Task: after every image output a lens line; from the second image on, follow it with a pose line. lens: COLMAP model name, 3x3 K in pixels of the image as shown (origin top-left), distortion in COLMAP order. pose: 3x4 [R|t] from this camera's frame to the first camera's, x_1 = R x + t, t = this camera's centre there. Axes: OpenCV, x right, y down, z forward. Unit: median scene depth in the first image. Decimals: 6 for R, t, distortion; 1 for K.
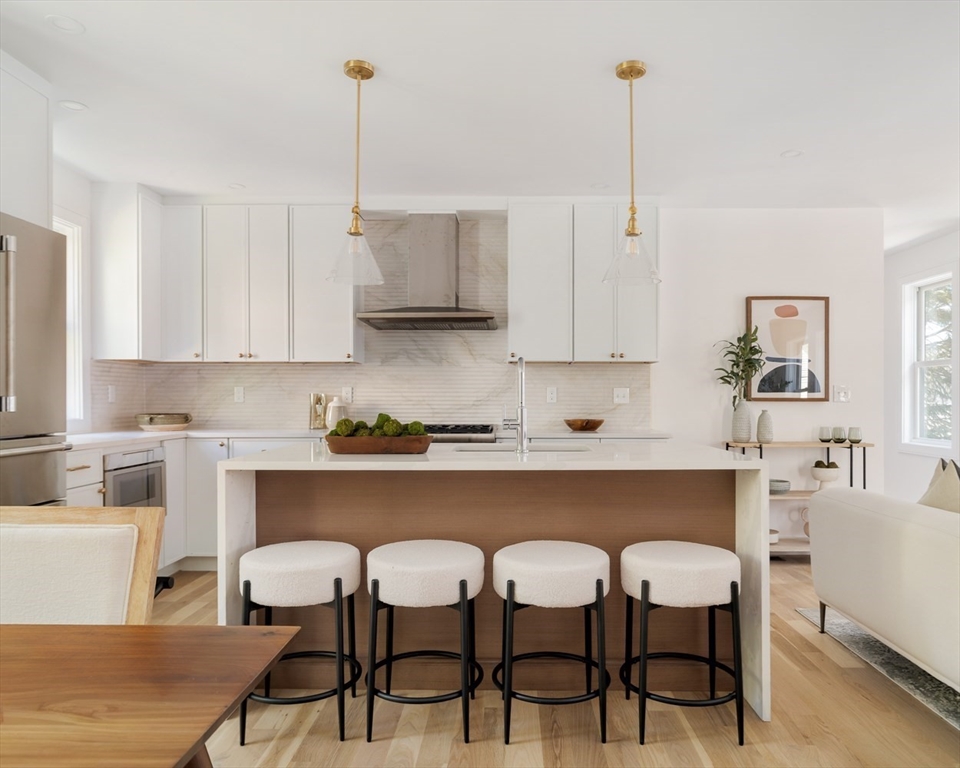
lens RADIAL K [[596.7, 0, 296.2], [0, 596.7, 413.9], [0, 0, 1]] dist [0.004590, 0.000591]
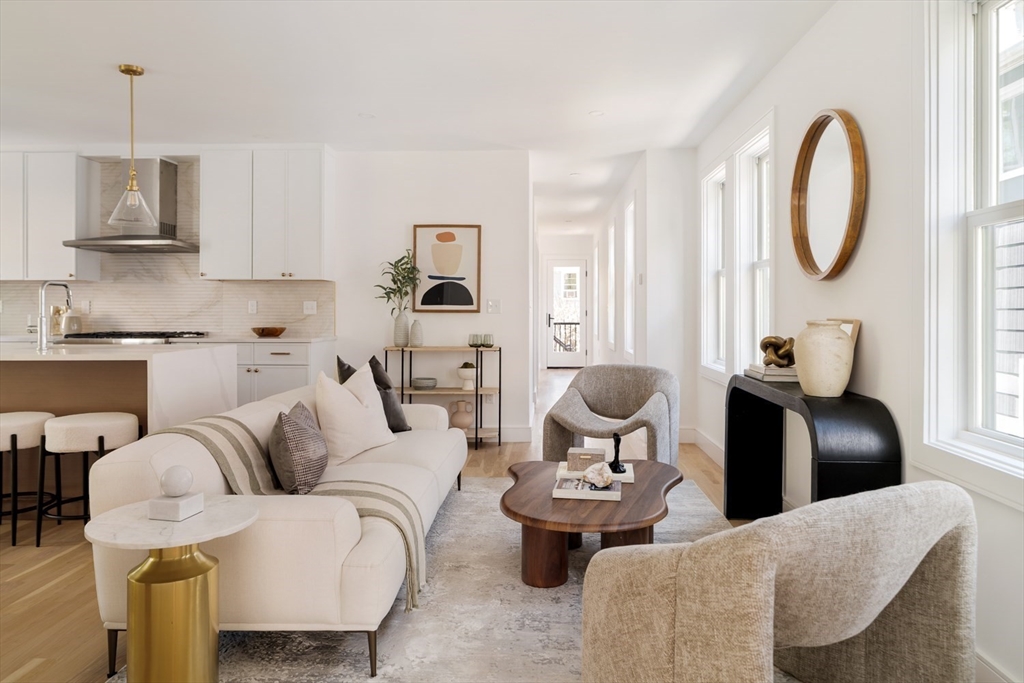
lens RADIAL K [[663.2, 0, 456.6], [0, 663.2, 319.8], [0, 0, 1]] dist [0.003109, -0.000259]
pose [[0.999465, 0.001023, -0.032675, 0.903890], [-0.001346, 0.999950, -0.009889, 0.006323], [0.032663, 0.009927, 0.999417, -0.325638]]
